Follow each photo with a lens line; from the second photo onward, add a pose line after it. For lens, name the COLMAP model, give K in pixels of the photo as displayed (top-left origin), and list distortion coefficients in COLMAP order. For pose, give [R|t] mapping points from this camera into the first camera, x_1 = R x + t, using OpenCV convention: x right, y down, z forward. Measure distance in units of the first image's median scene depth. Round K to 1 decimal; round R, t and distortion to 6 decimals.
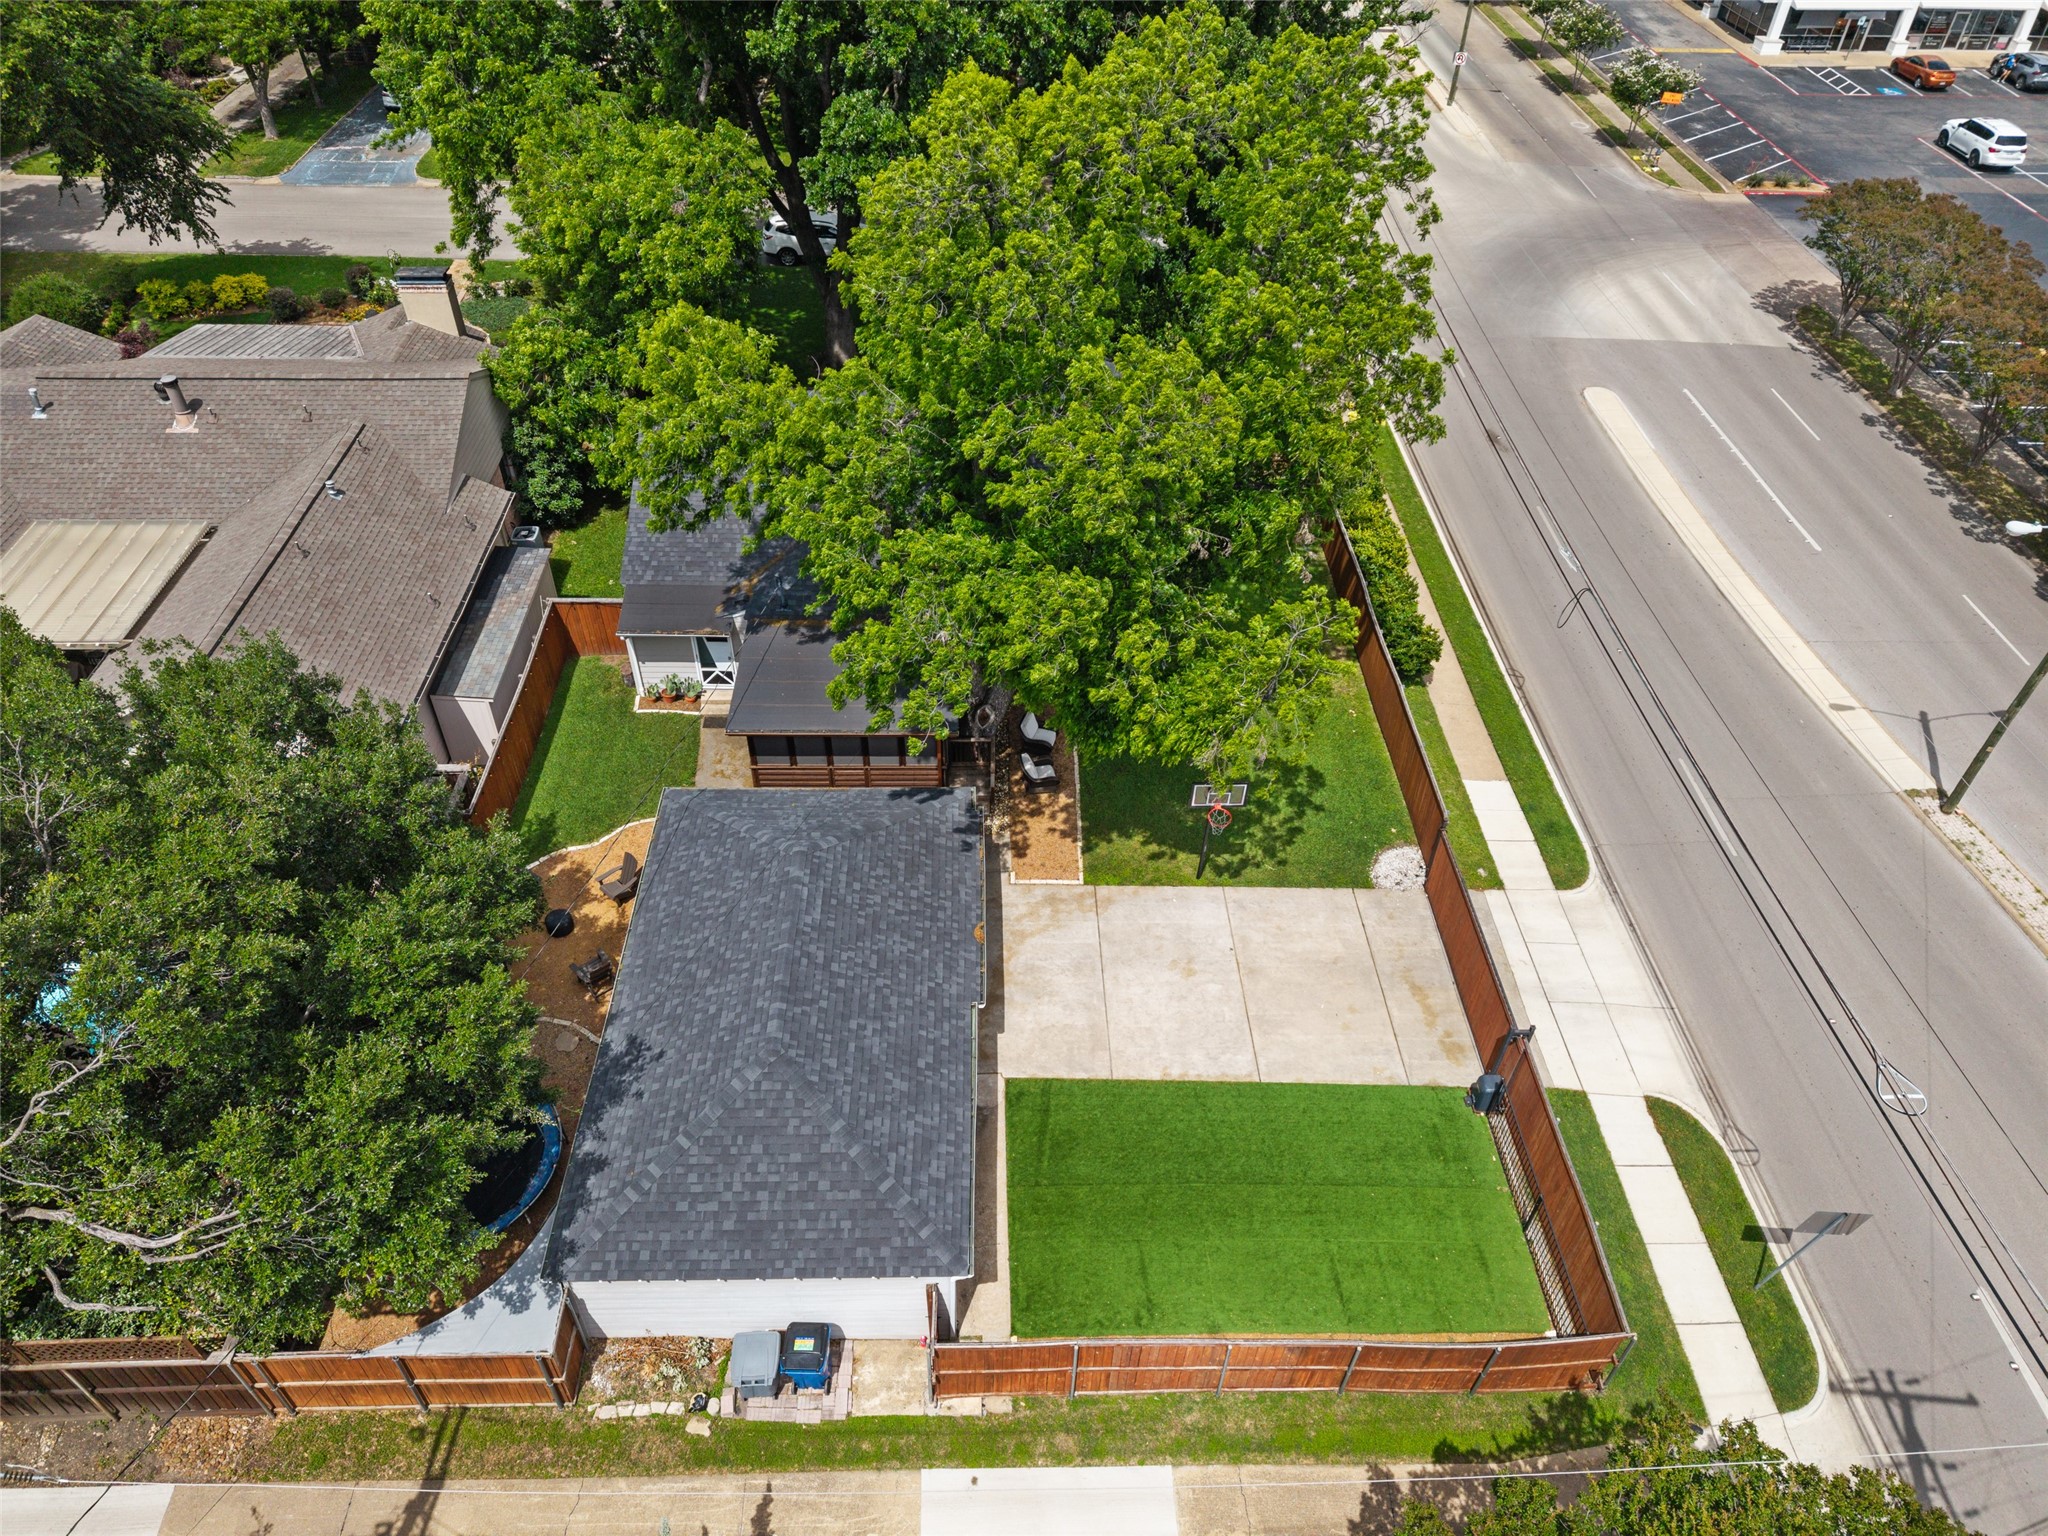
lens RADIAL K [[1371.1, 0, 1022.2], [0, 1371.1, 762.1], [0, 0, 1]] dist [0.035396, -0.035039]
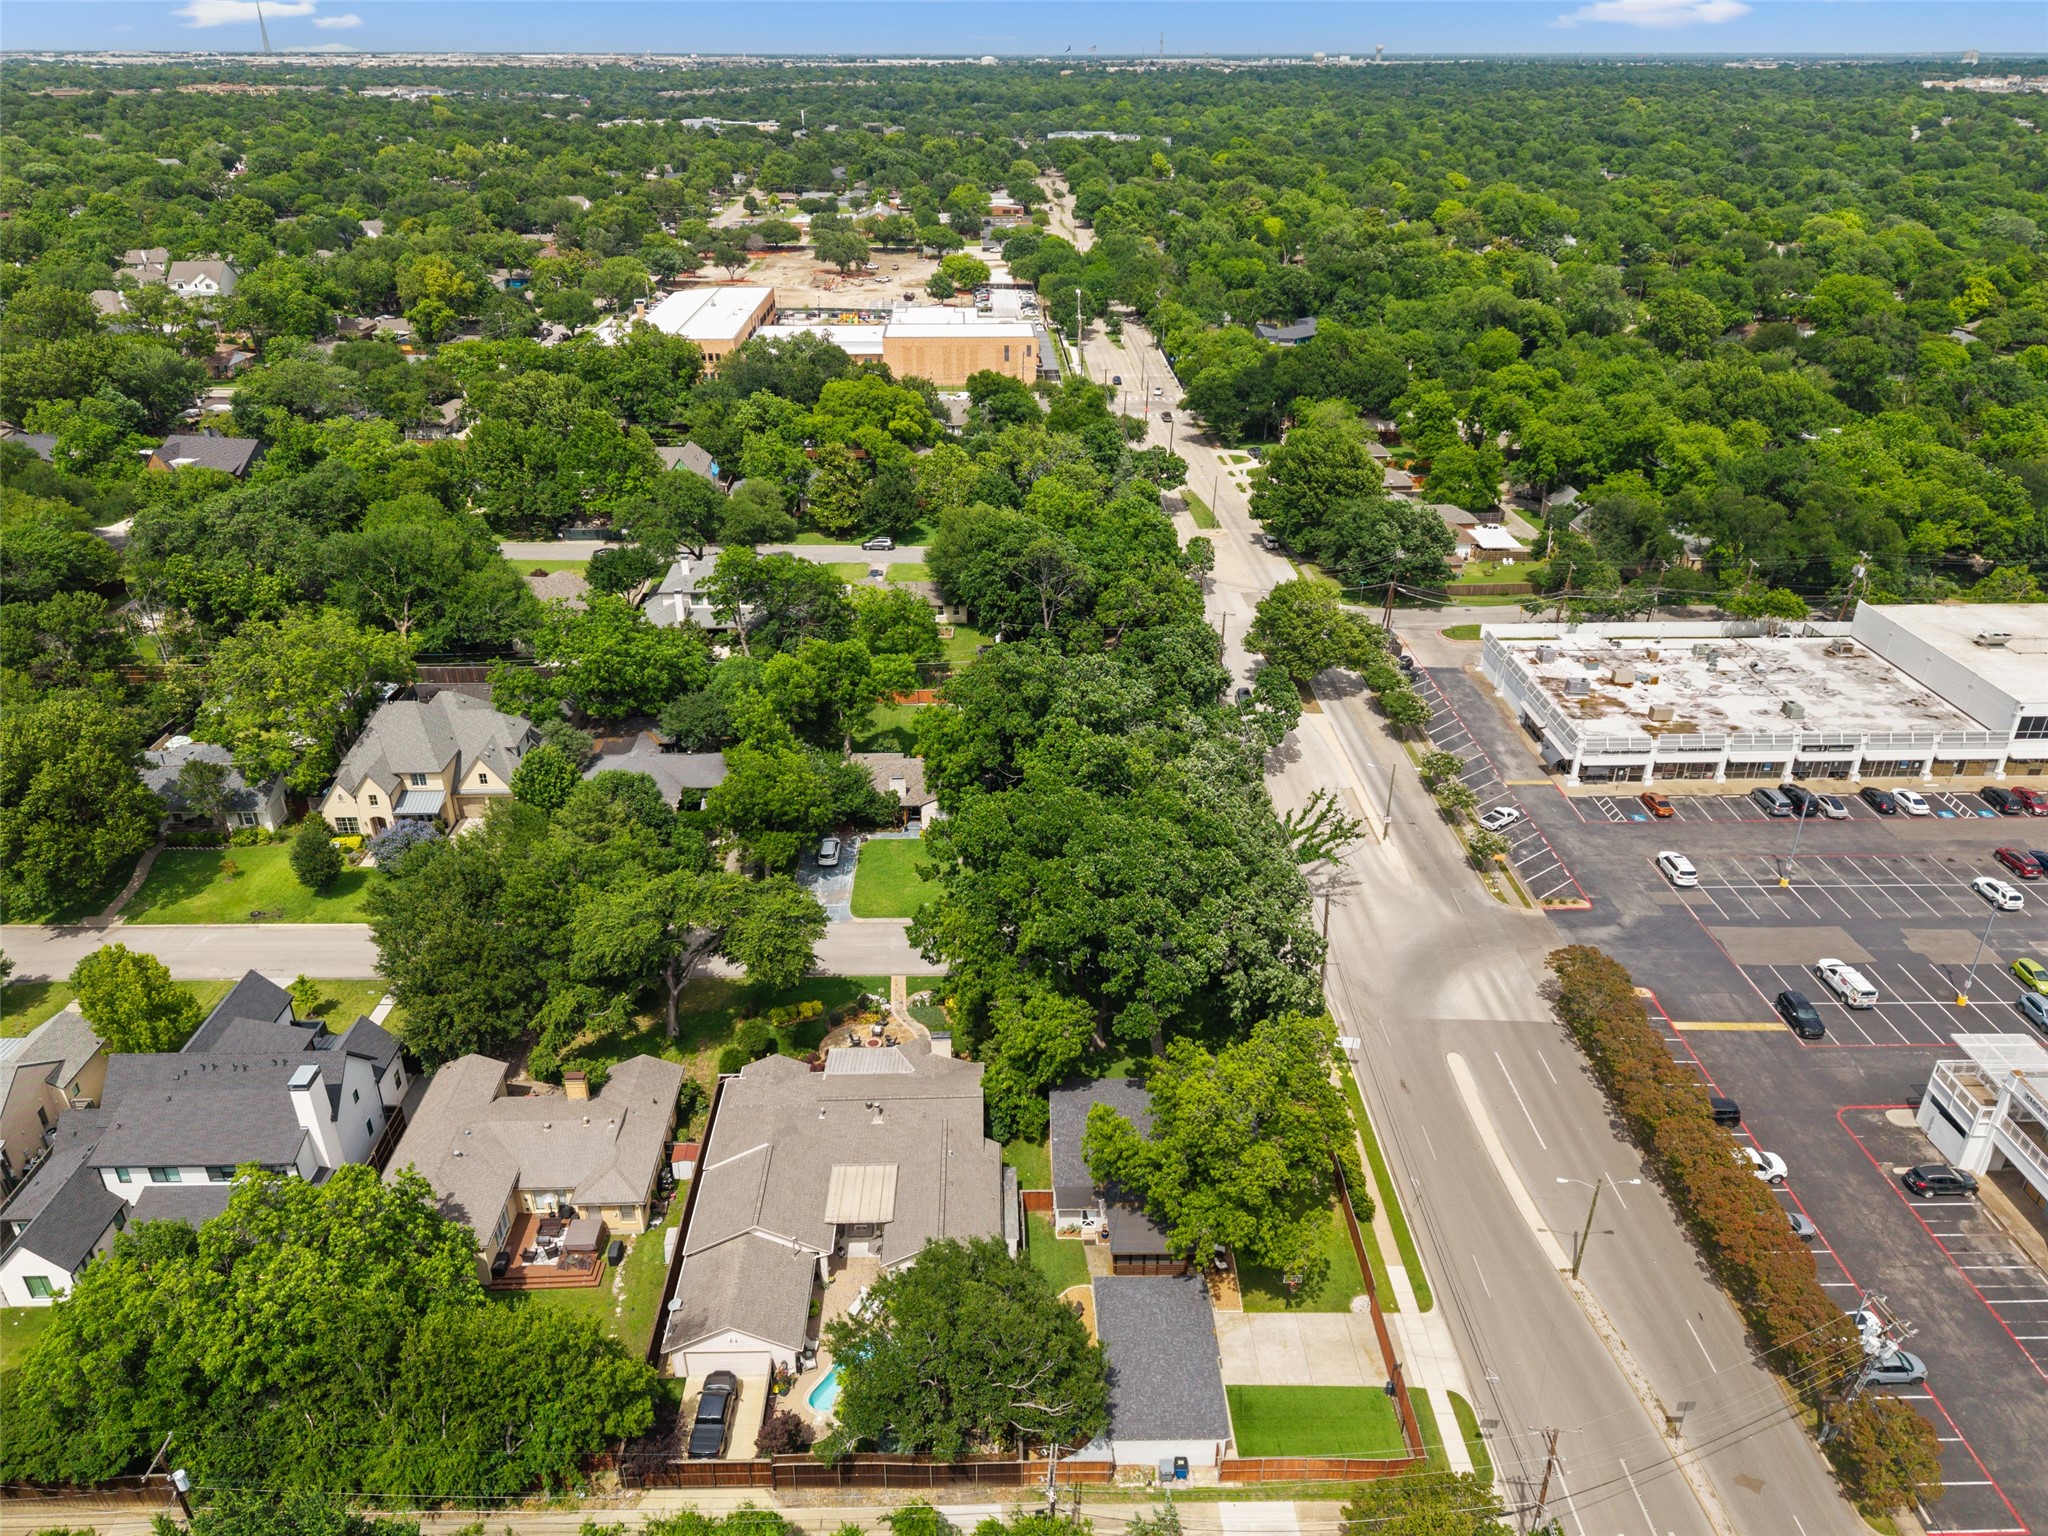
lens RADIAL K [[1419.8, 0, 1028.9], [0, 1419.8, 719.3], [0, 0, 1]] dist [0.009974, 0.000728]
pose [[0.999884, -0.011495, -0.009945, -0.339324], [0.008104, 0.956679, -0.291033, -0.217015], [0.012859, 0.290919, 0.956661, -2.044408]]
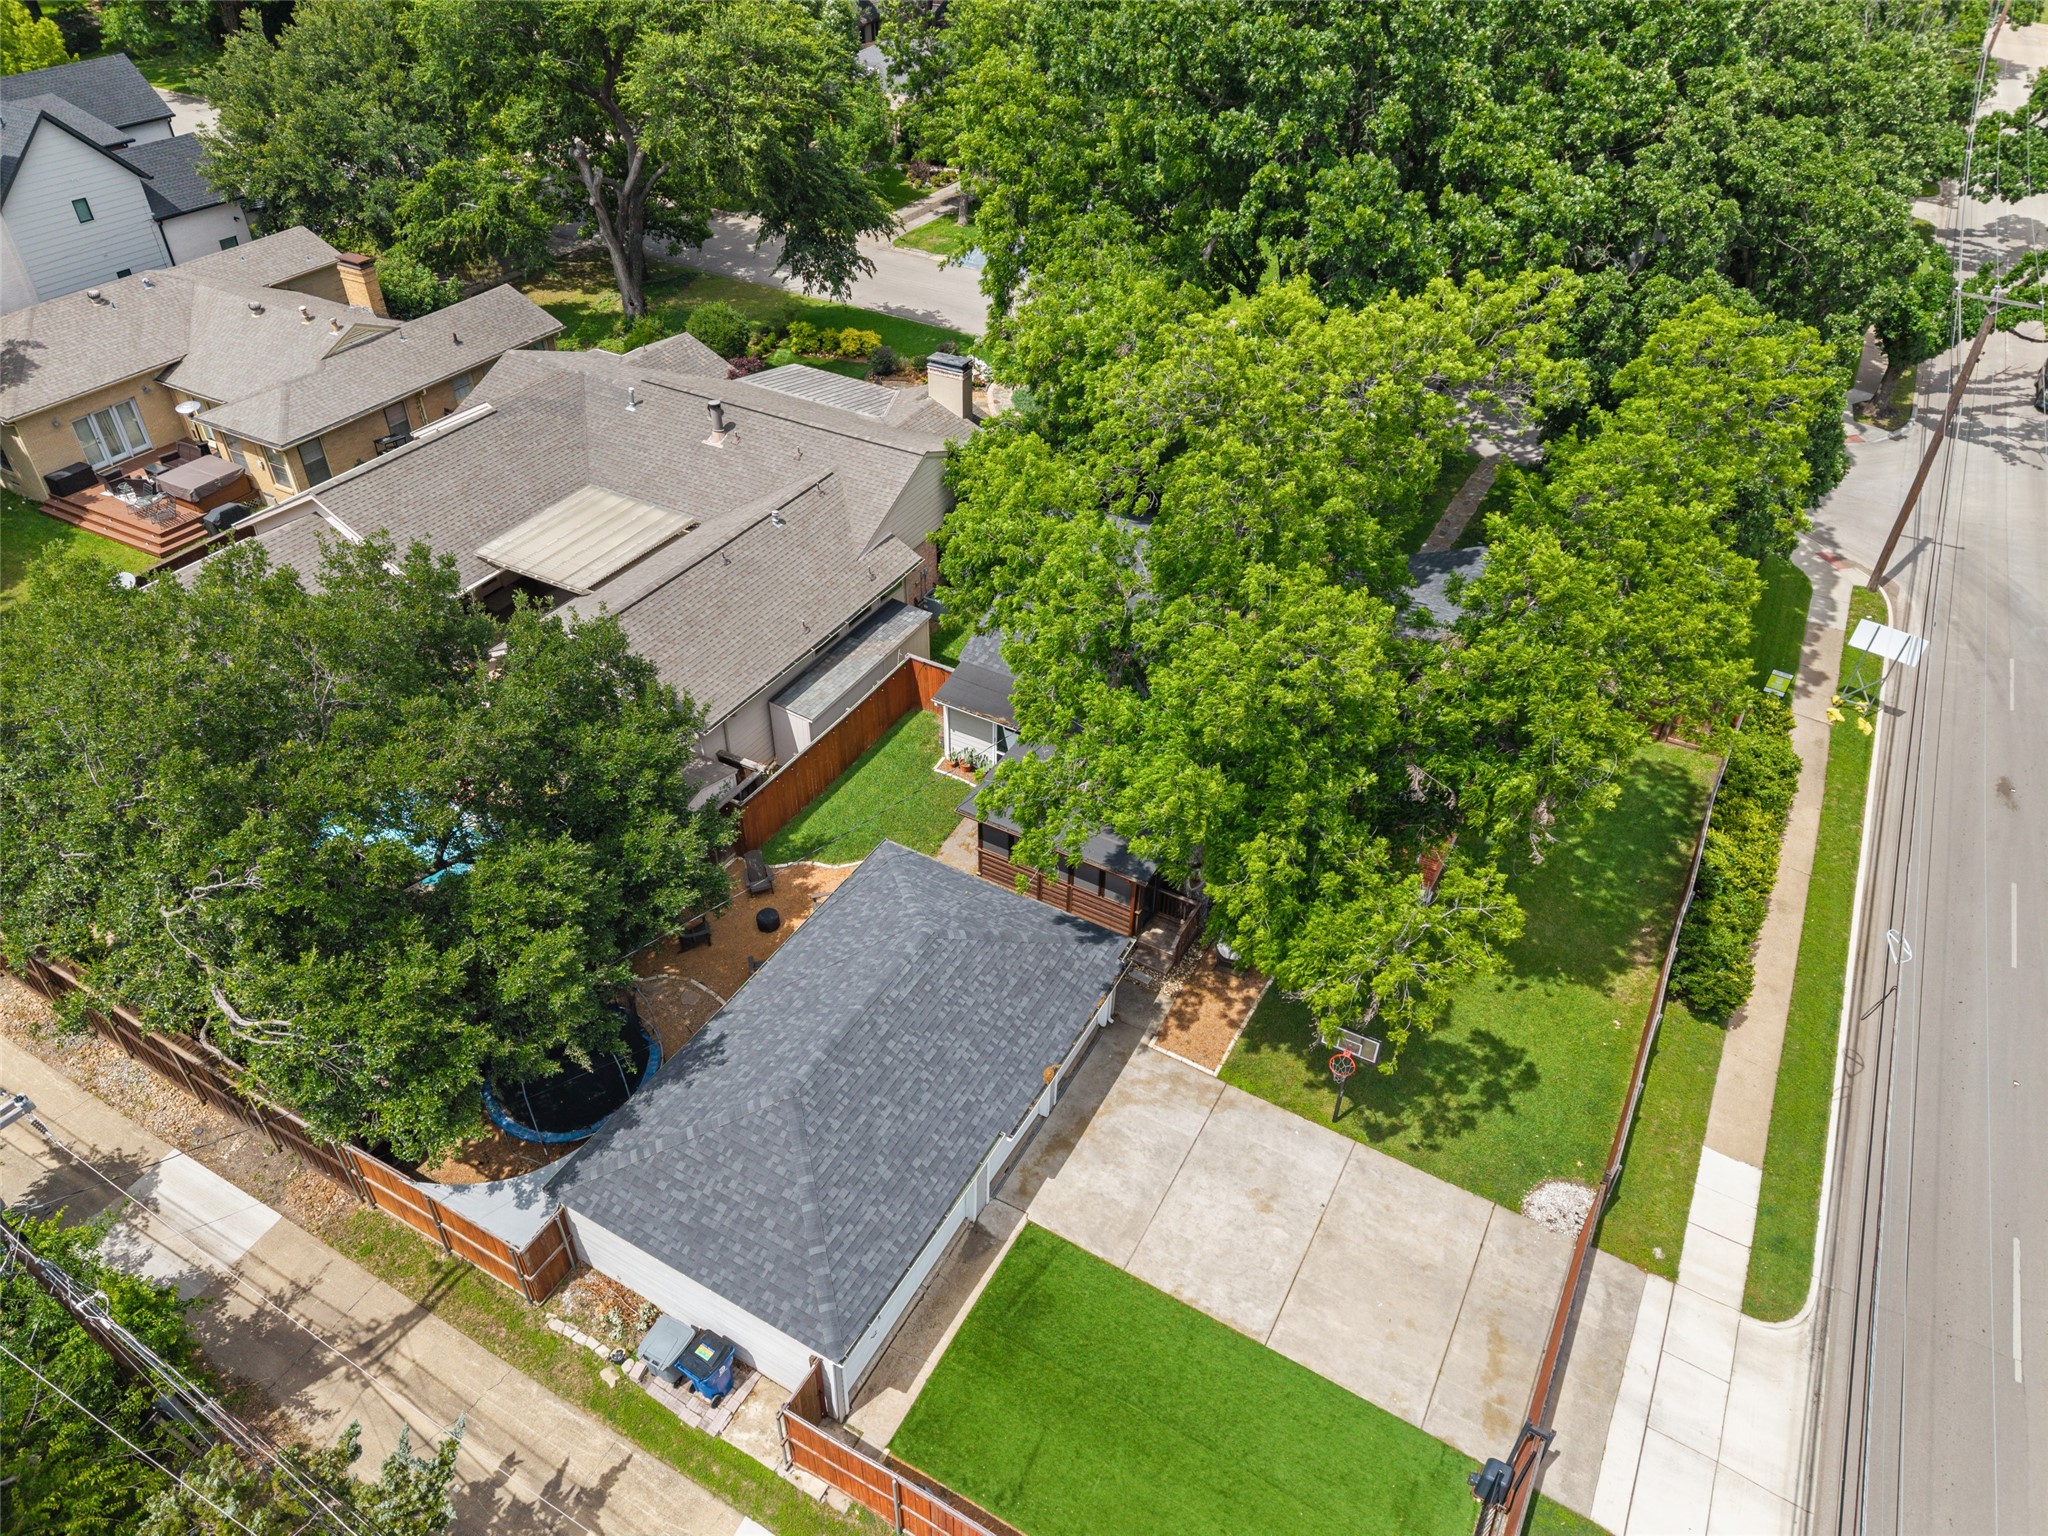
lens RADIAL K [[1371.1, 0, 1022.2], [0, 1371.1, 762.1], [0, 0, 1]] dist [0.035396, -0.035039]
pose [[0.860008, 0.310671, -0.404809, 0.256818], [-0.340317, 0.940310, -0.001354, -0.074952], [0.380225, 0.138928, 0.914400, 0.018385]]
